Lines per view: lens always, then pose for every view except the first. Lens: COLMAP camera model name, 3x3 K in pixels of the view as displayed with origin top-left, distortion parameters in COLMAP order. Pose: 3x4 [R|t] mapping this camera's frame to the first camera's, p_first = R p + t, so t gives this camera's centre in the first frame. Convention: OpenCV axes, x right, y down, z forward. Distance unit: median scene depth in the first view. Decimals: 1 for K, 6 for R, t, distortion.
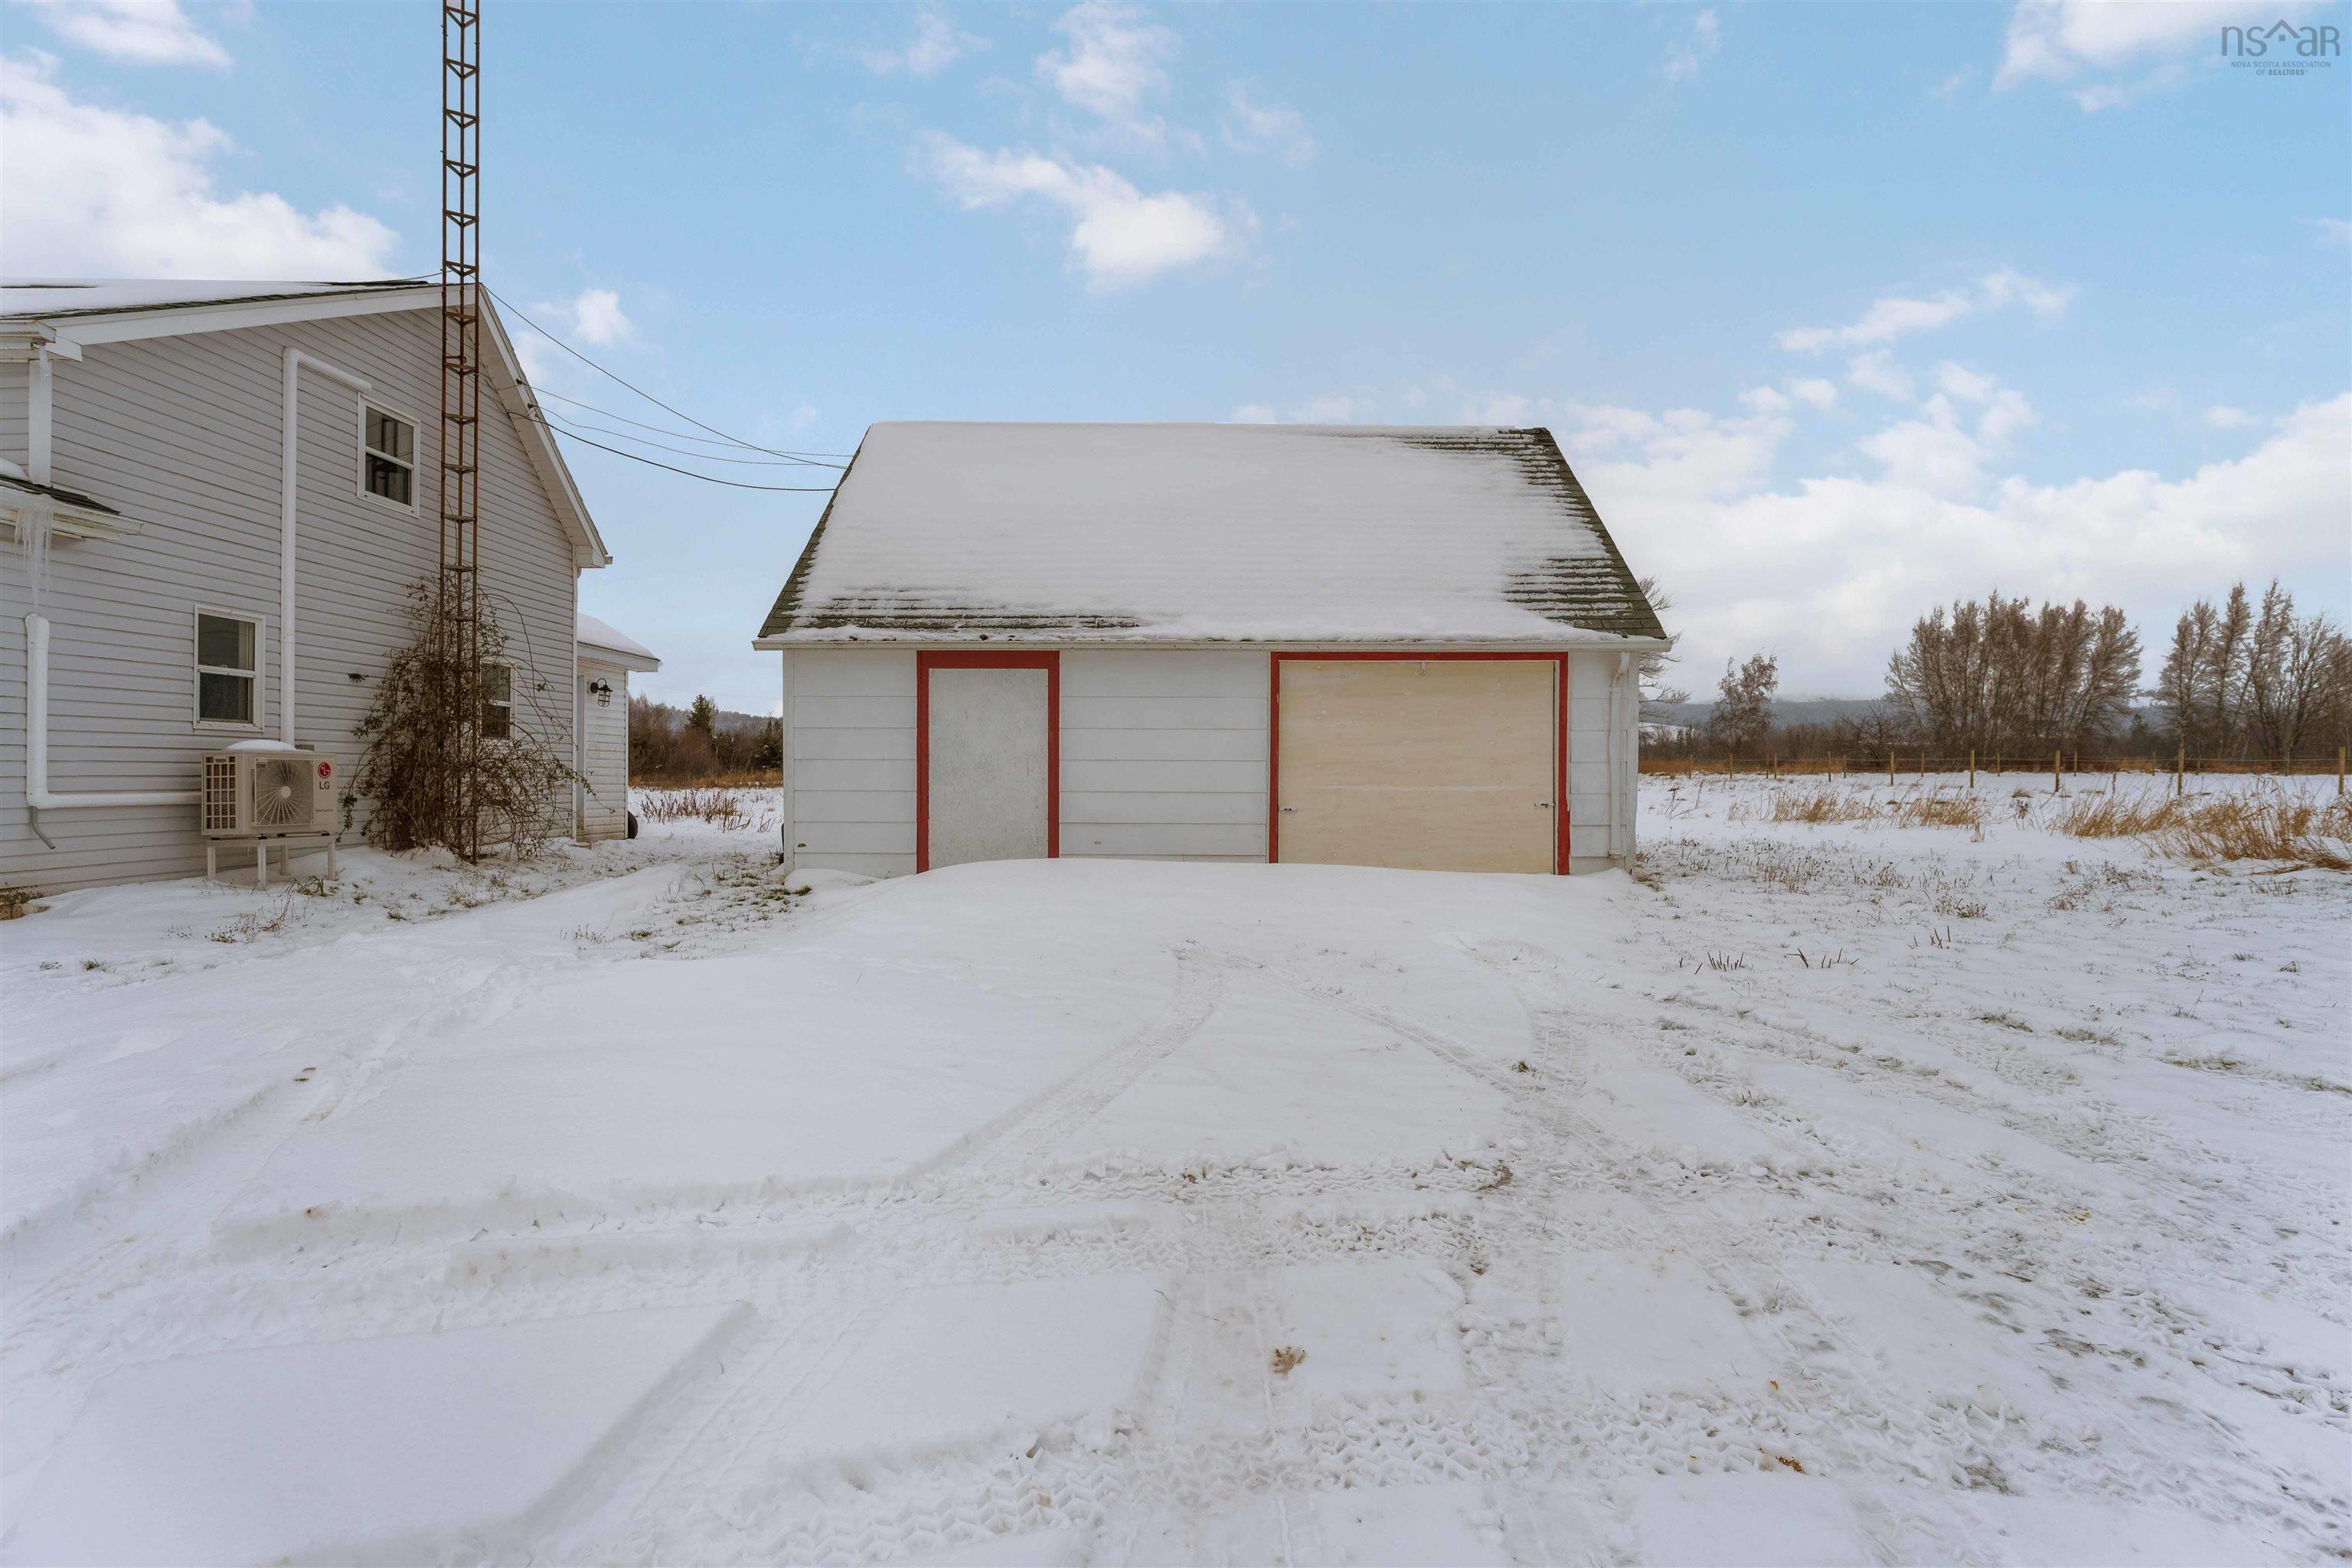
lens RADIAL K [[1095.6, 0, 1176.0], [0, 1095.6, 784.0], [0, 0, 1]] dist [-0.014958, 0.001011]
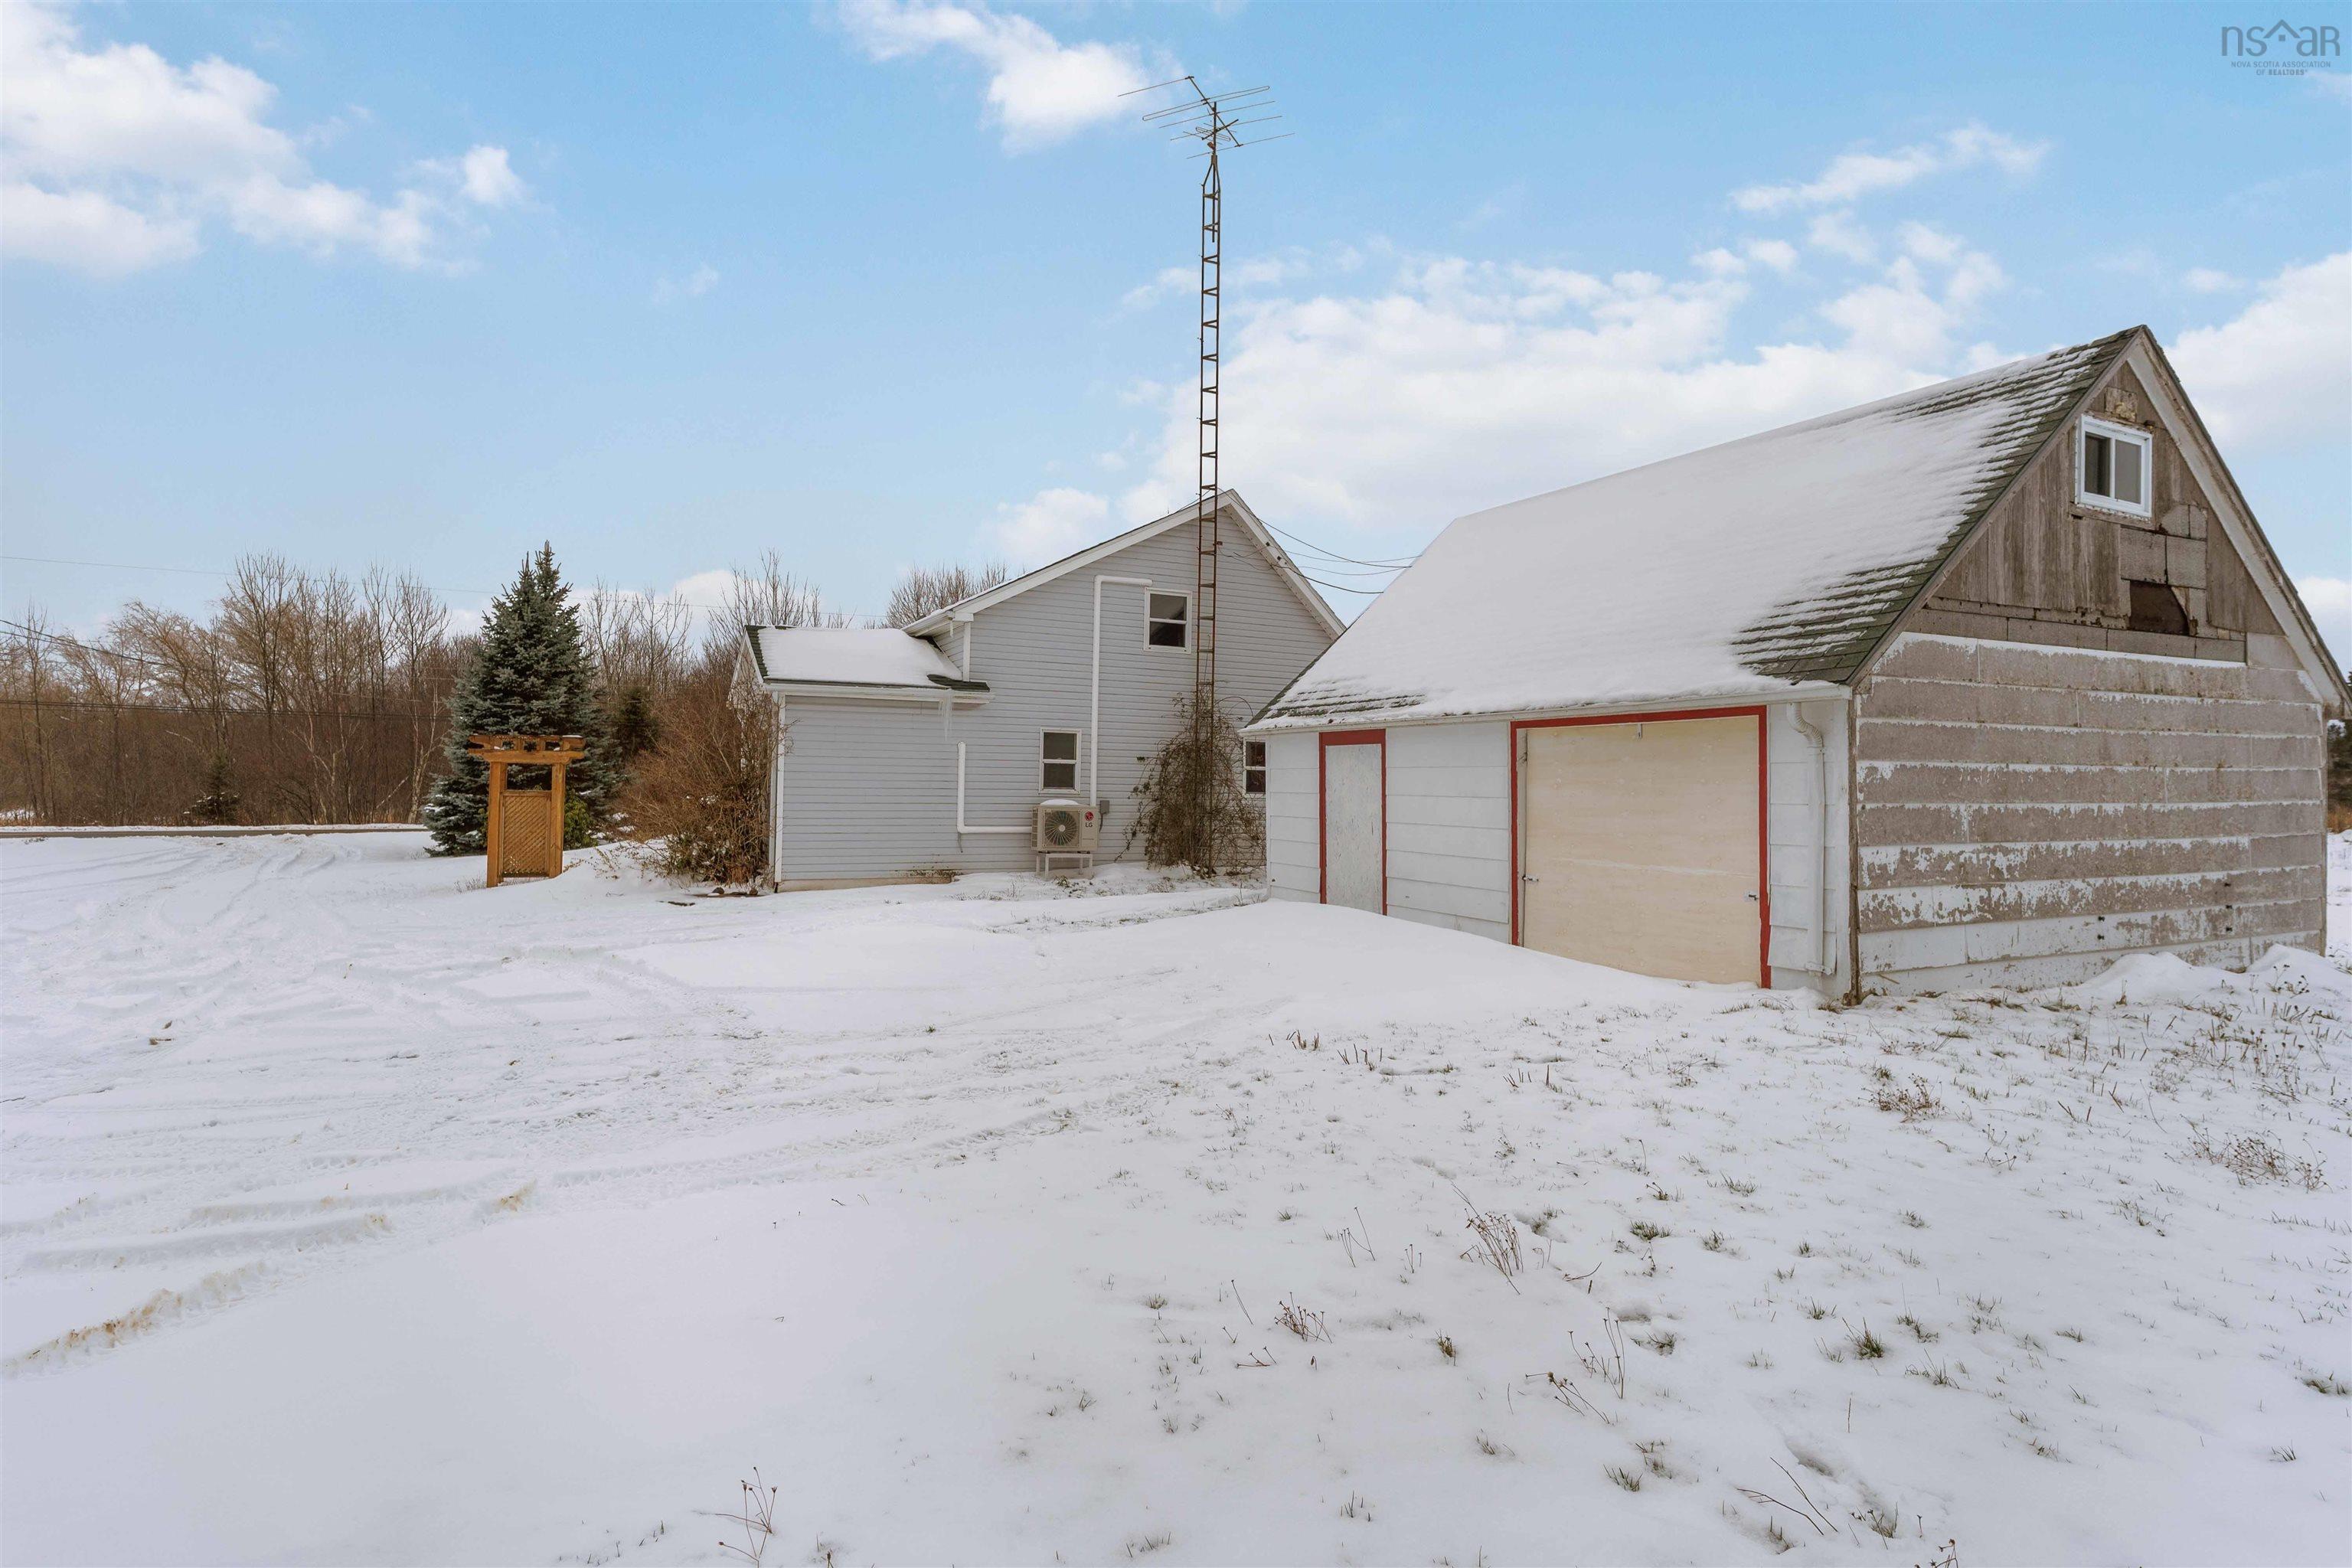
lens RADIAL K [[1175.6, 0, 1176.0], [0, 1175.6, 784.0], [0, 0, 1]] dist [0.001248, 0.000182]
pose [[0.461299, 0.000983, -0.887244, 0.896872], [-0.019602, 0.999767, -0.009083, -0.046762], [0.887028, 0.021582, 0.461211, 0.229828]]
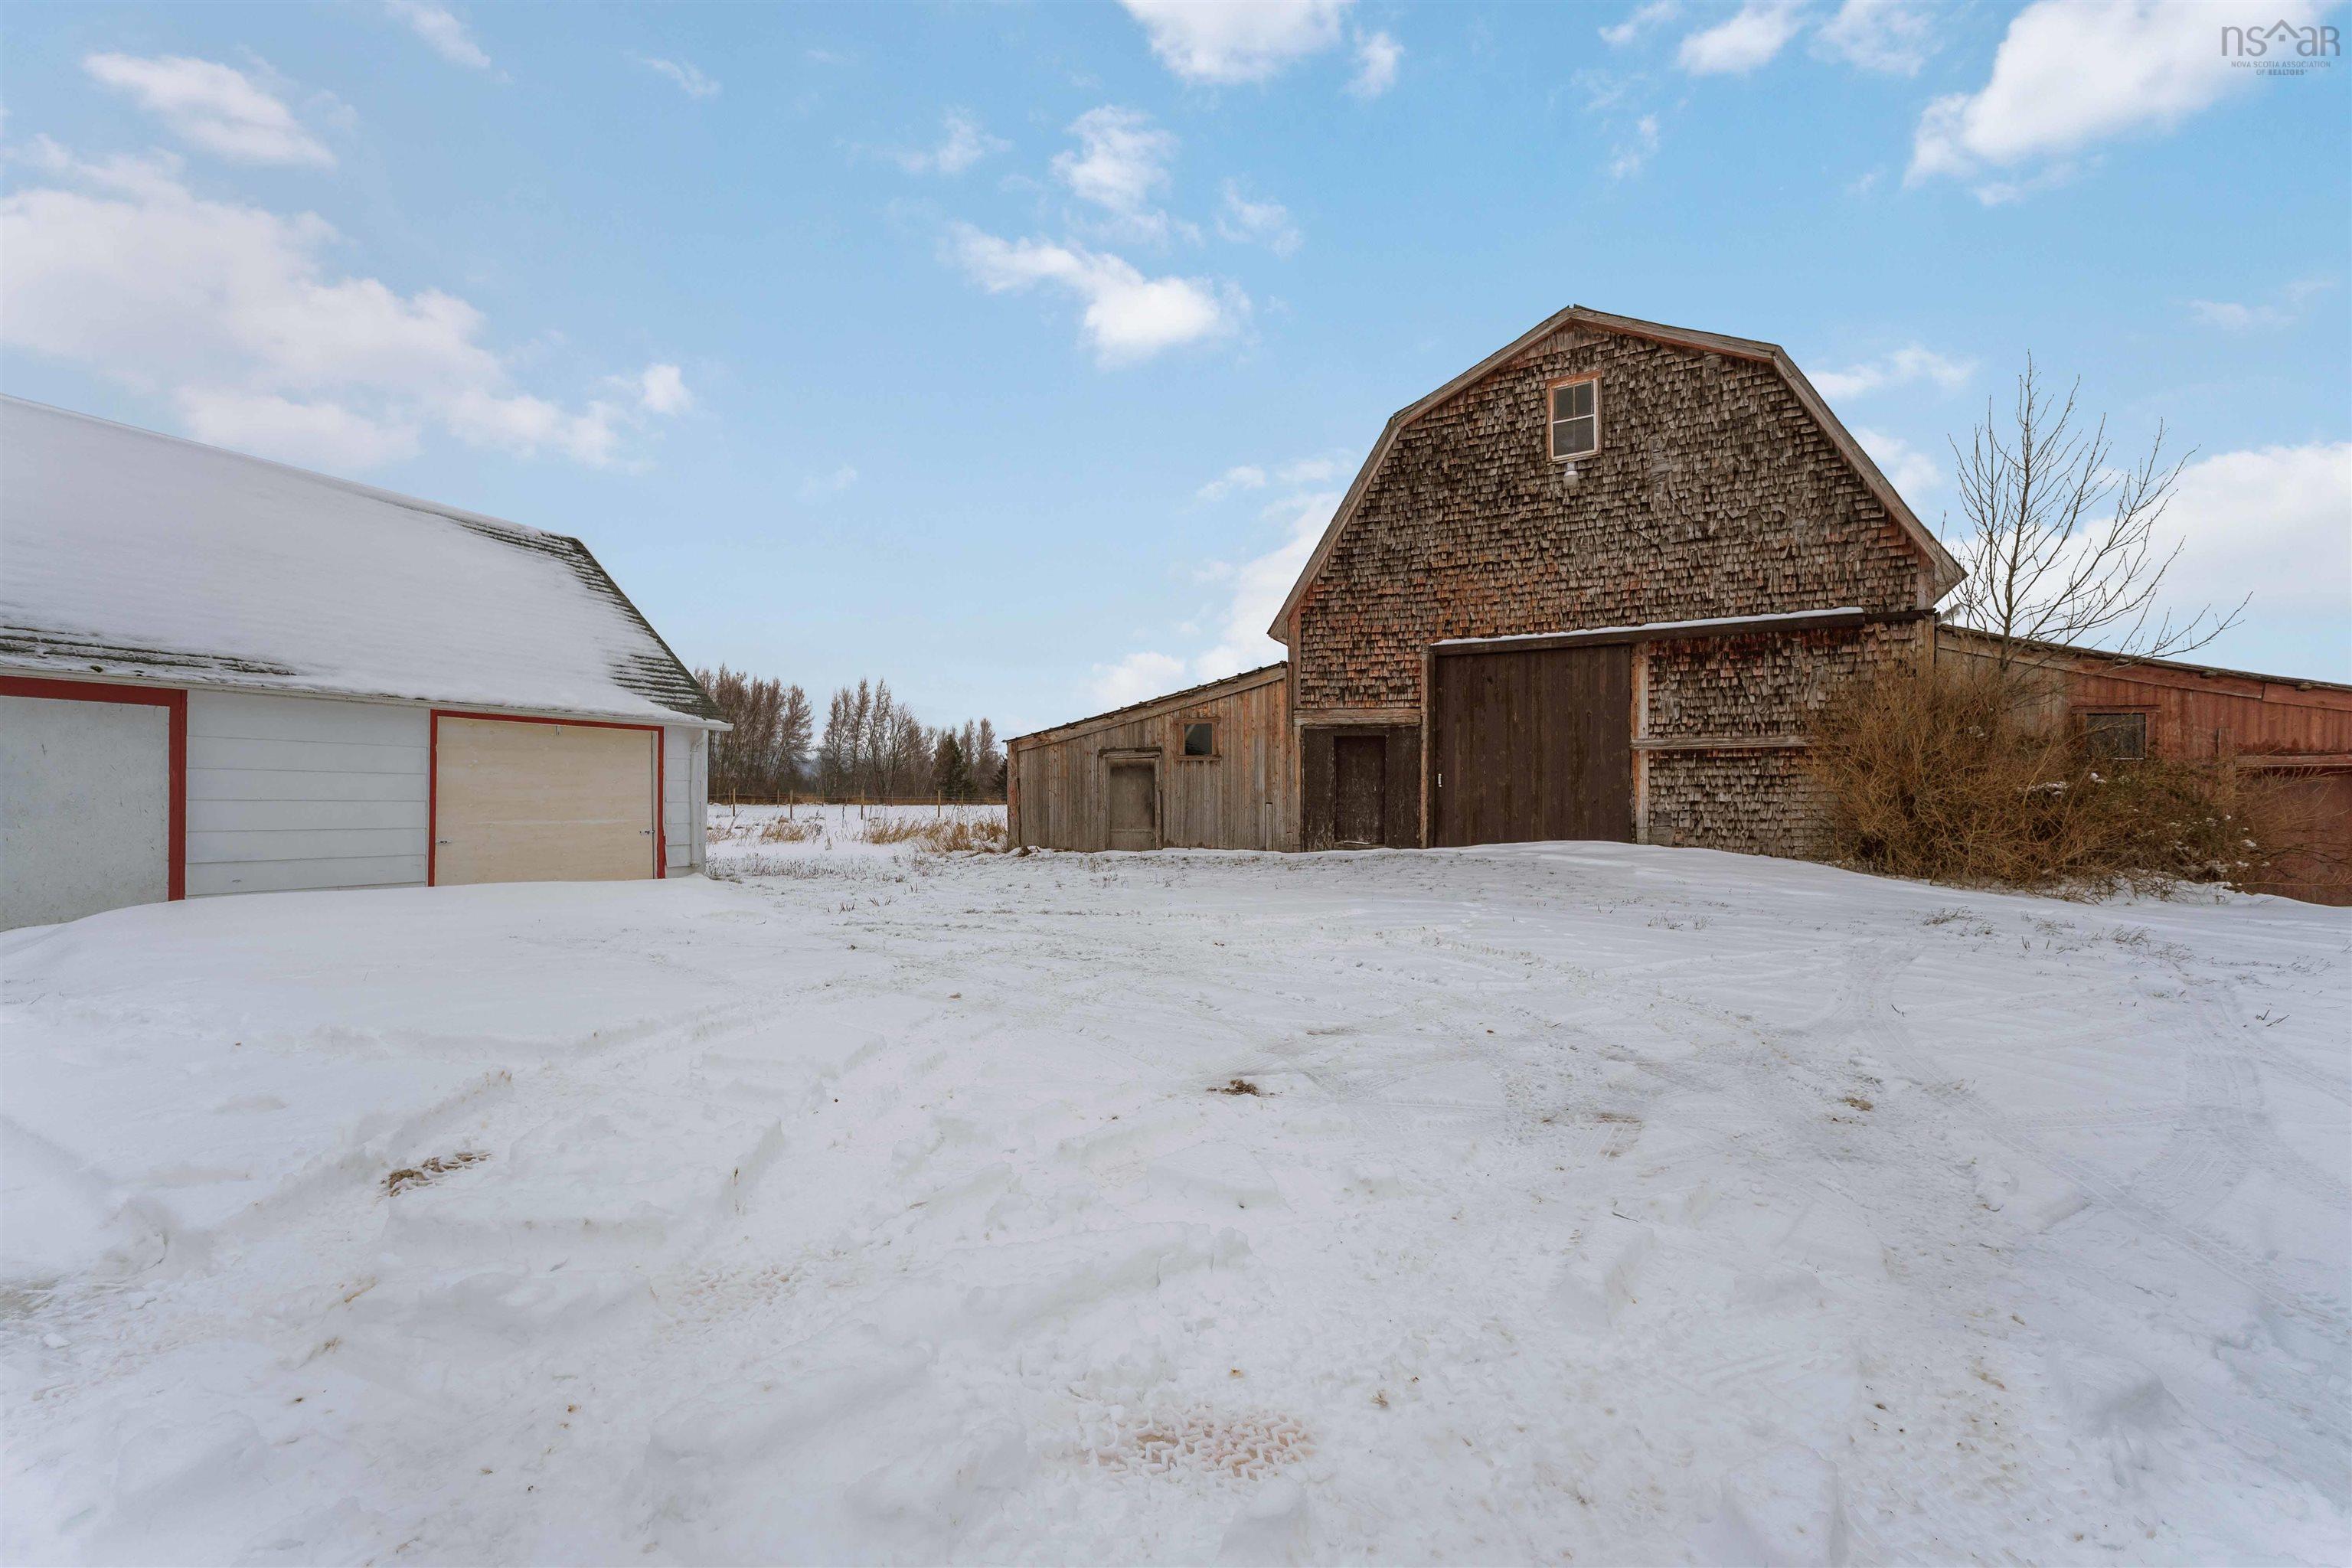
lens RADIAL K [[1003.7, 0, 1176.0], [0, 1003.7, 784.0], [0, 0, 1]] dist [0.001948, 0.000249]
pose [[0.455309, 0.015842, 0.890193, -0.505551], [0.011311, 0.999658, -0.023575, -0.005054], [-0.890262, 0.020803, 0.454974, -0.202792]]
